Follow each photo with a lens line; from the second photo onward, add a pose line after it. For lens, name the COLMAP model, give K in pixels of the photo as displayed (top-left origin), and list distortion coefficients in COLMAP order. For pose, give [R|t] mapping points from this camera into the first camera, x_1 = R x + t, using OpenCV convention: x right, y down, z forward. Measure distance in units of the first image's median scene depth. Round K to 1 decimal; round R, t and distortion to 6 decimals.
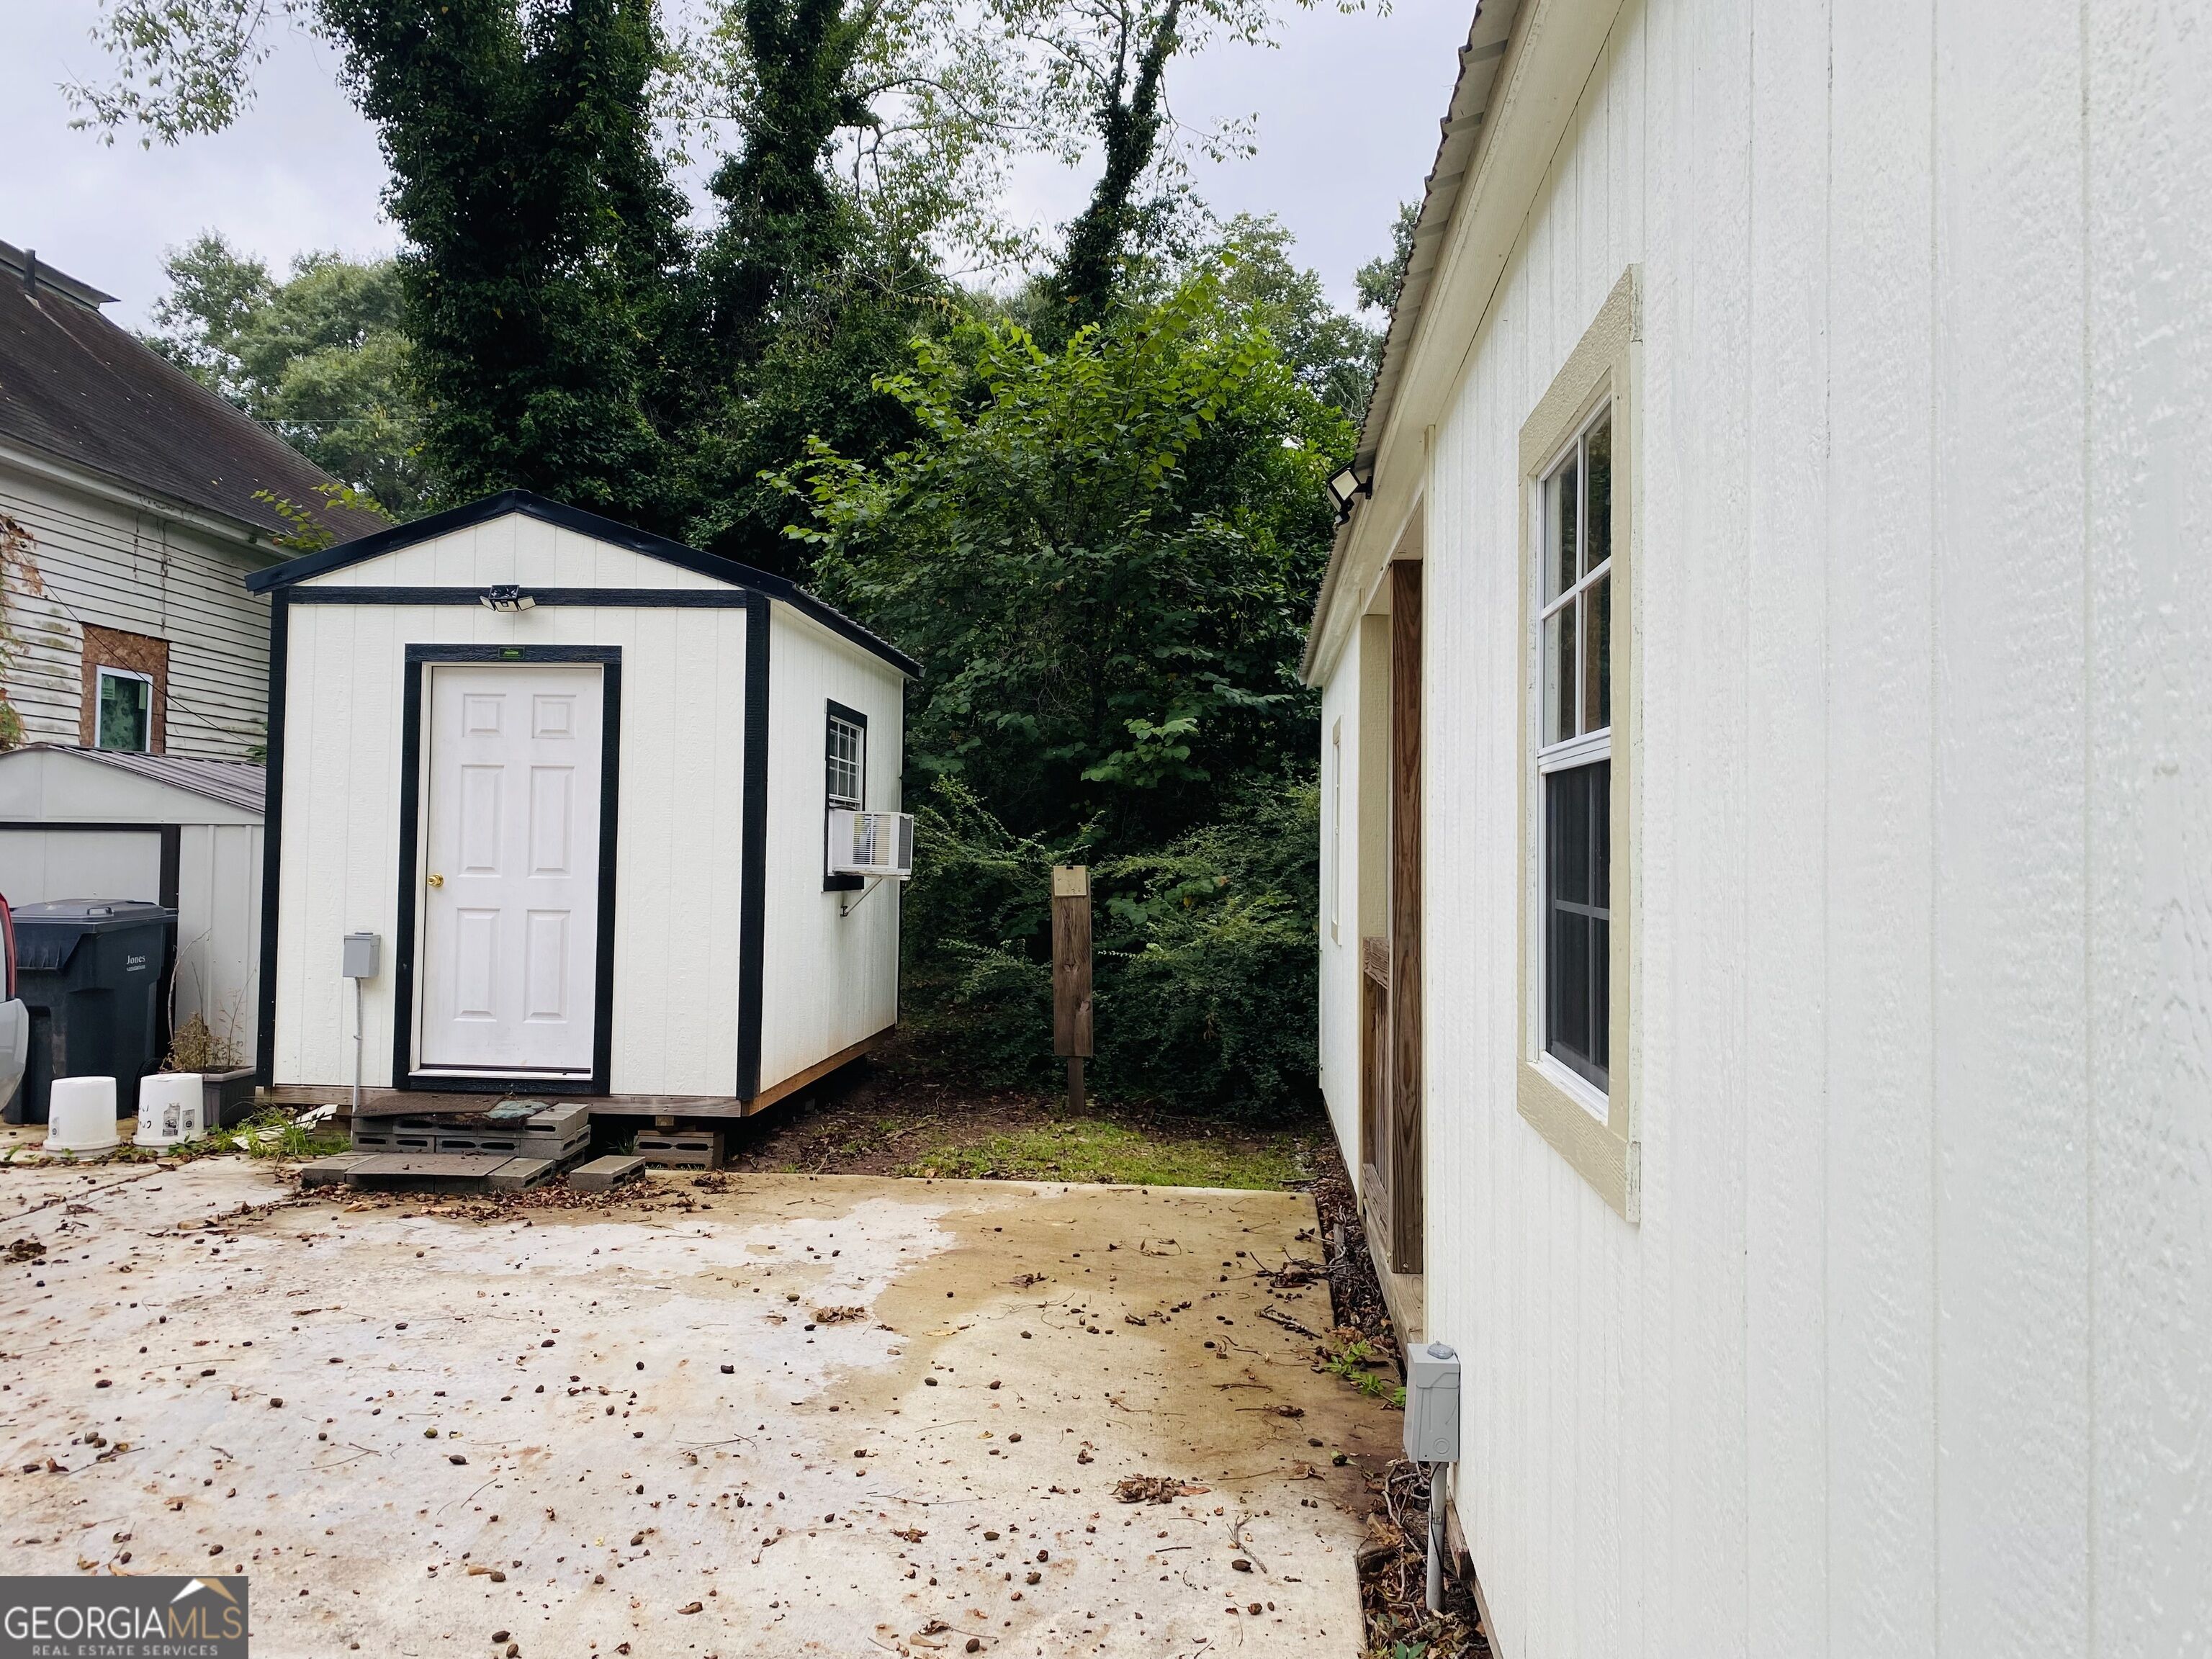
lens RADIAL K [[1664.7, 0, 1093.1], [0, 1664.7, 823.4], [0, 0, 1]] dist [0.014285, -0.015059]
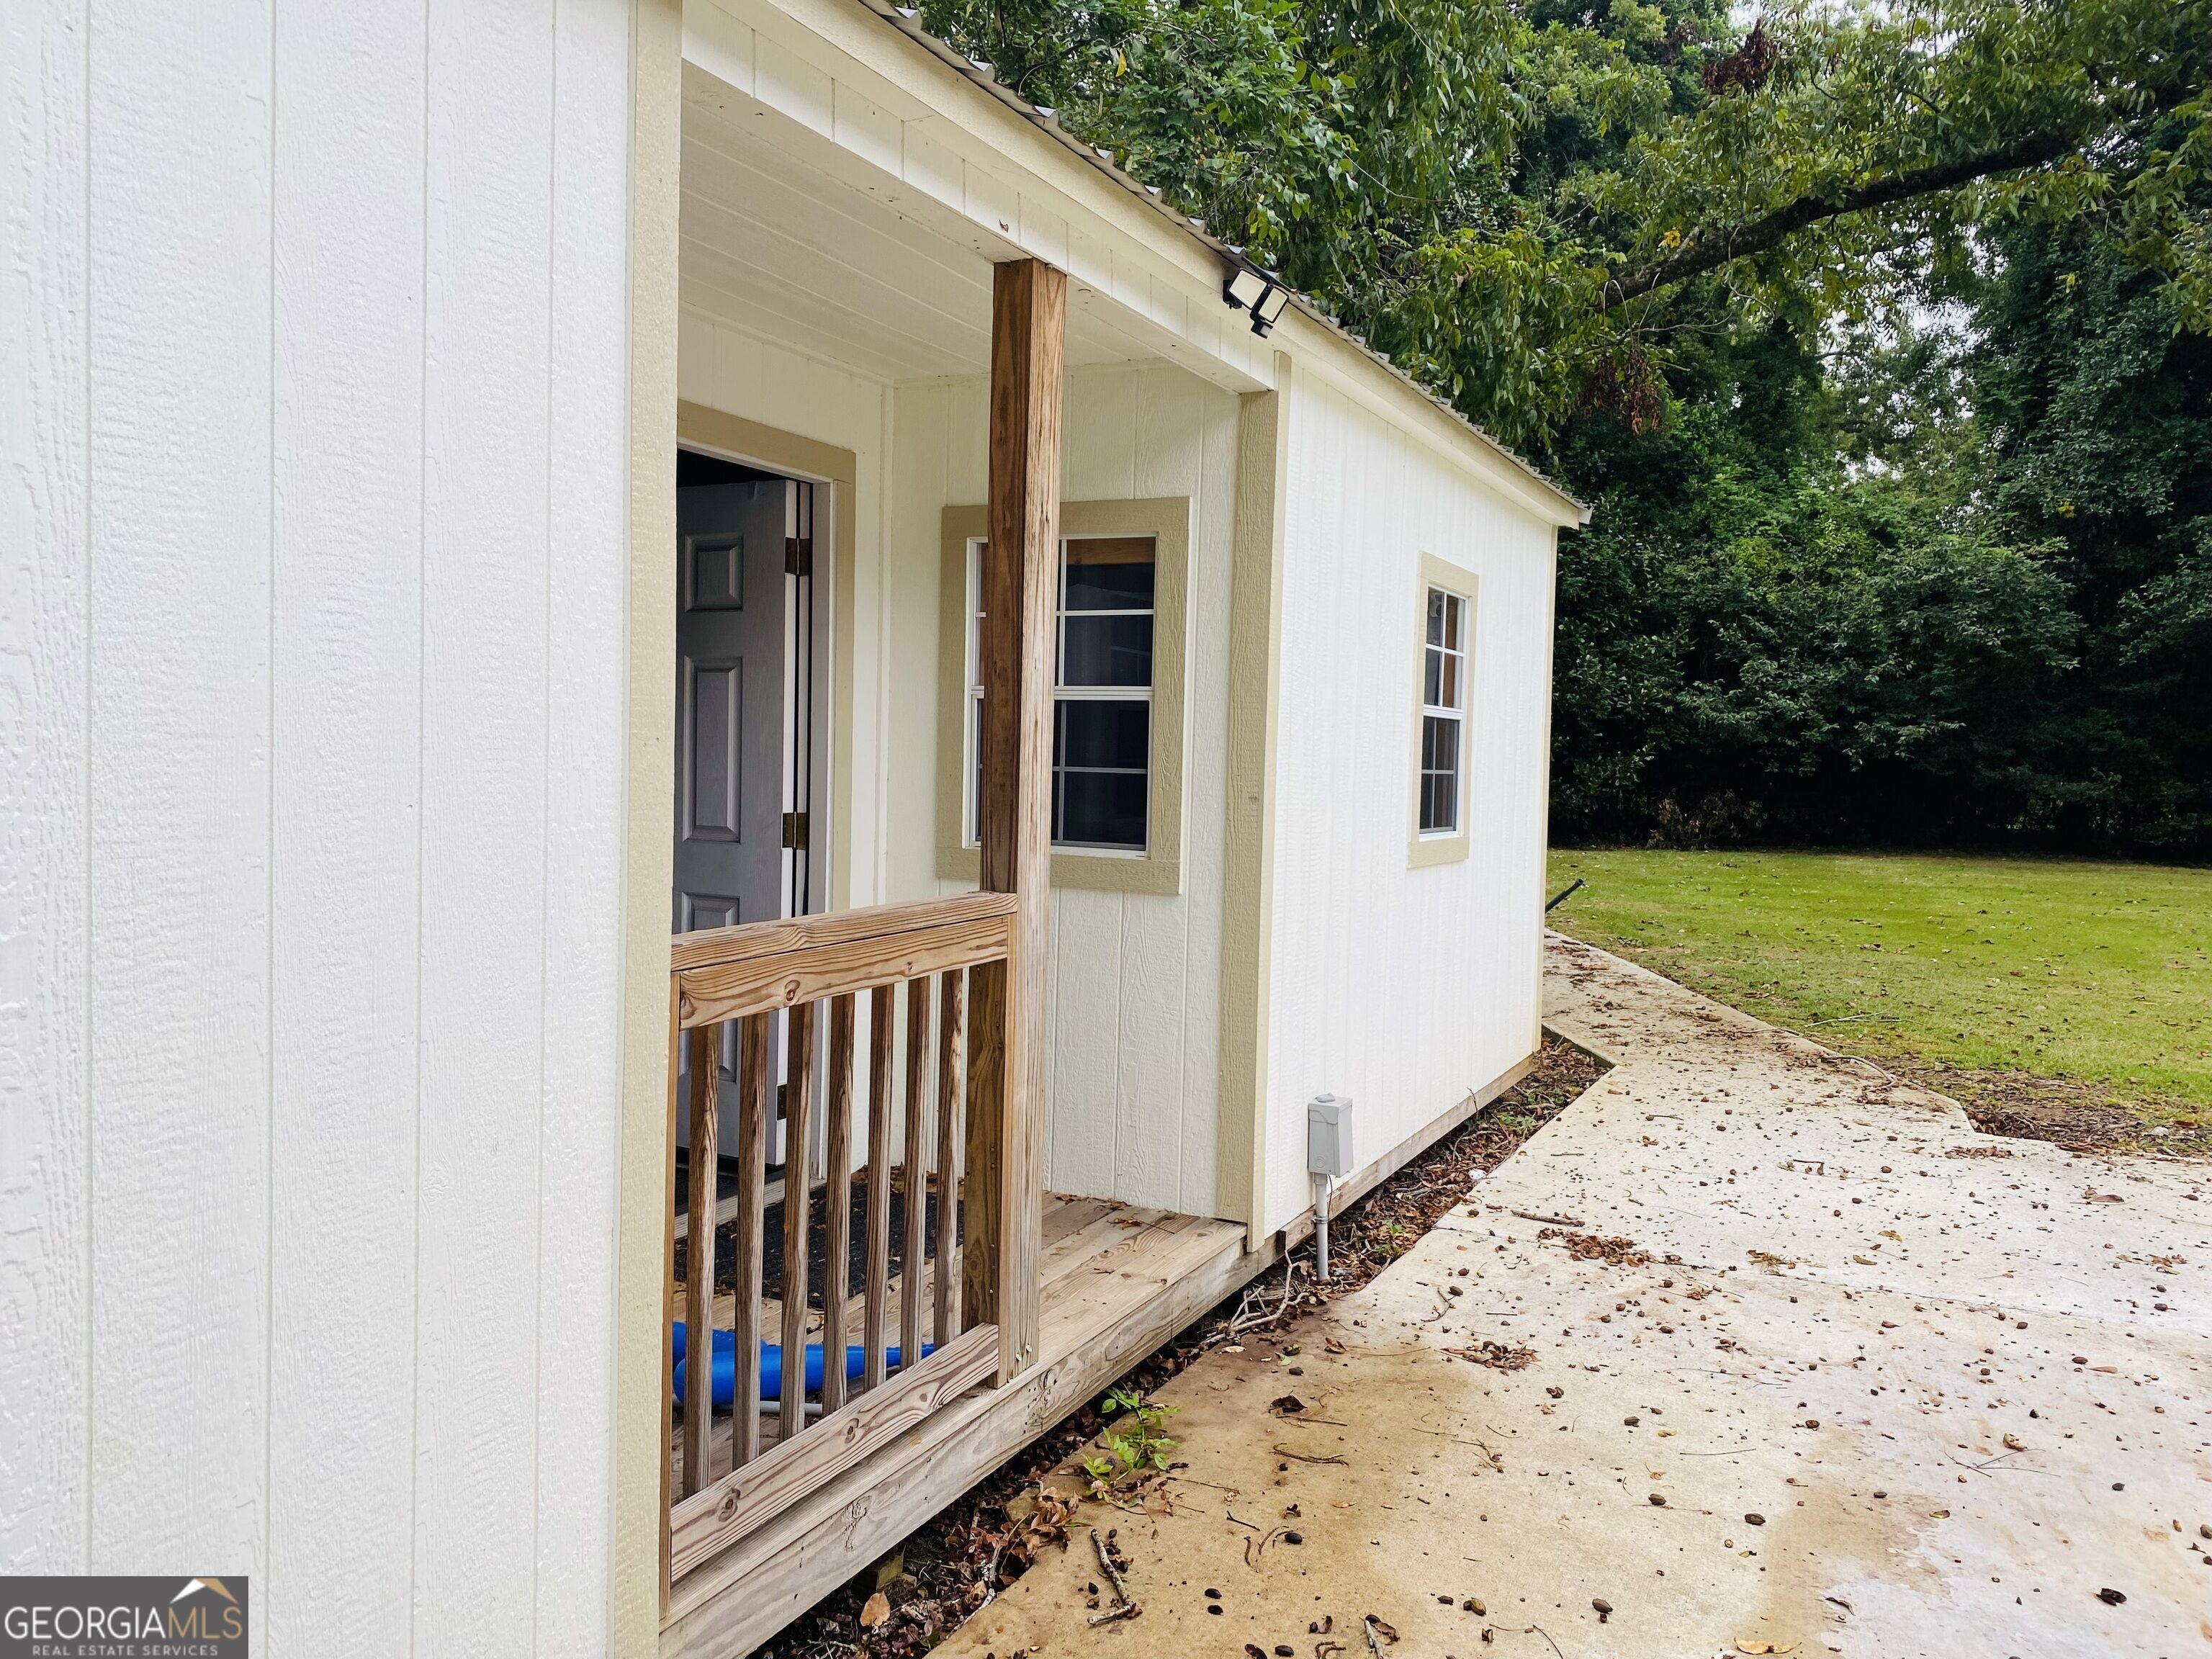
lens RADIAL K [[1664.7, 0, 1093.1], [0, 1664.7, 823.4], [0, 0, 1]] dist [0.014285, -0.015059]
pose [[-0.929273, -0.050800, 0.365883, -0.089633], [-0.042683, 0.998631, 0.030244, 0.040098], [-0.366919, 0.012488, -0.930169, 1.938087]]
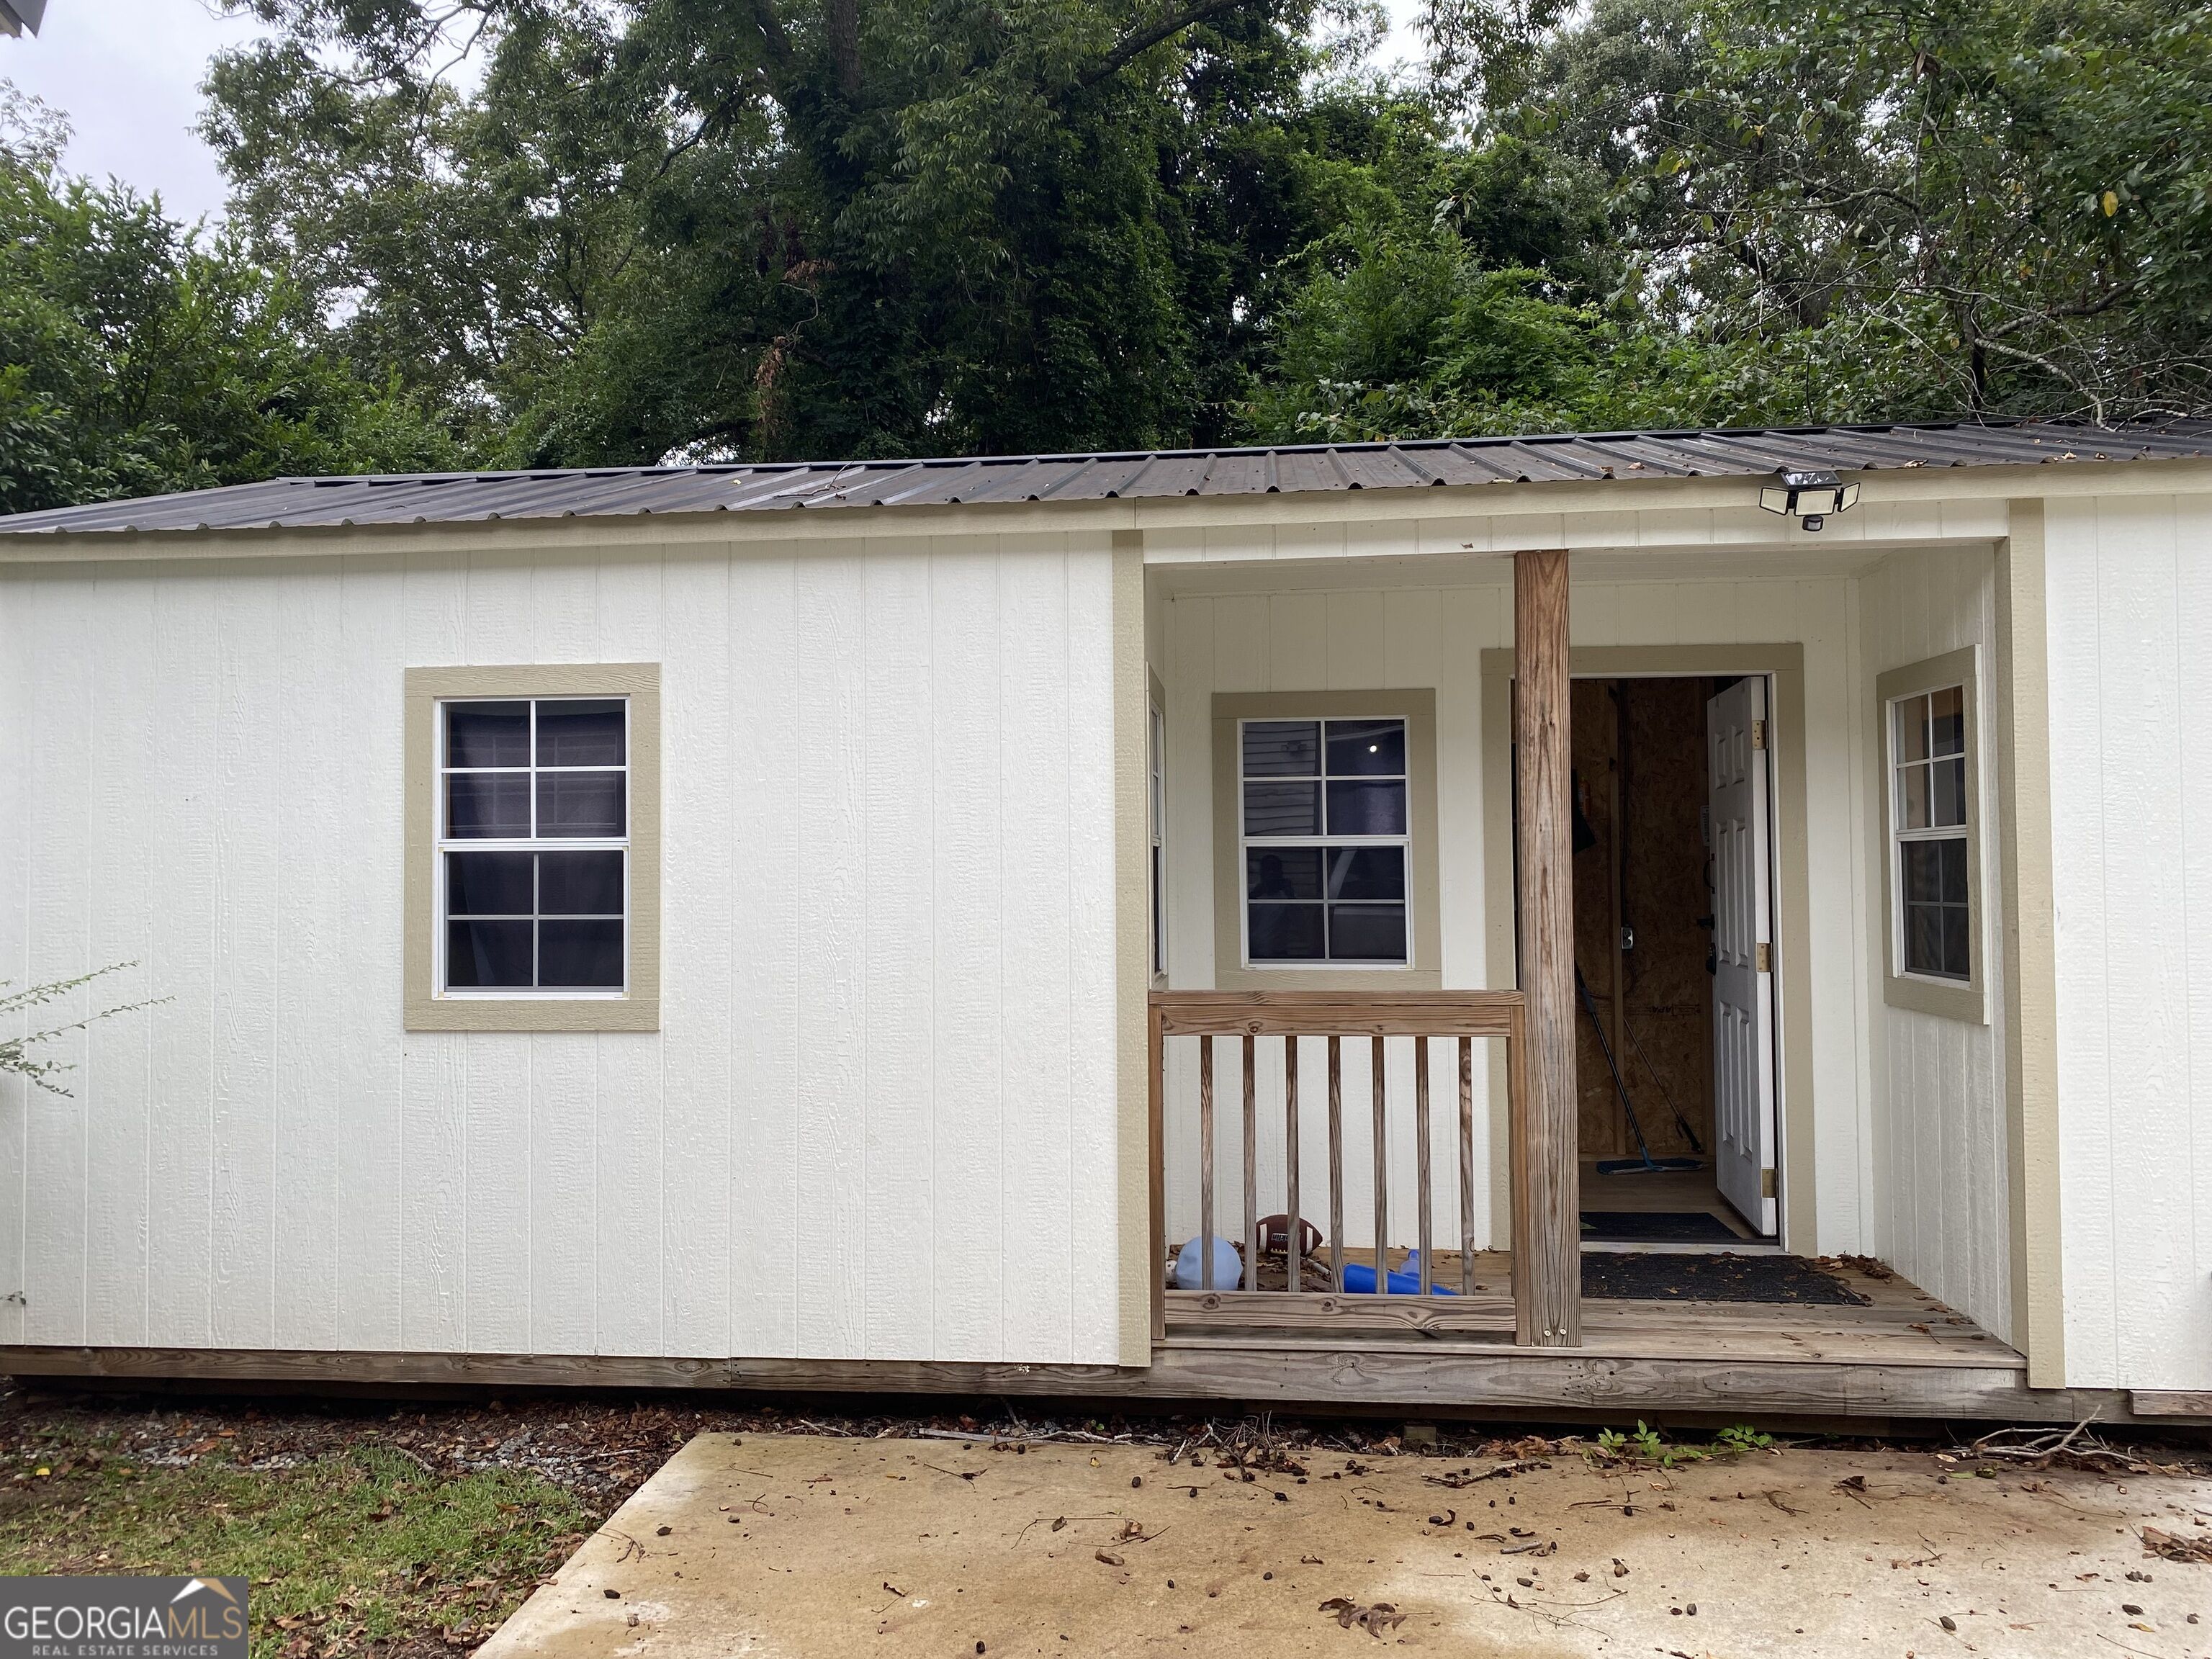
lens RADIAL K [[1664.7, 0, 1093.1], [0, 1664.7, 823.4], [0, 0, 1]] dist [0.014285, -0.015059]
pose [[0.011970, 0.026229, 0.999584, -0.871079], [-0.010345, 0.999606, -0.026105, 0.018874], [-0.999875, -0.010028, 0.012236, 1.506966]]
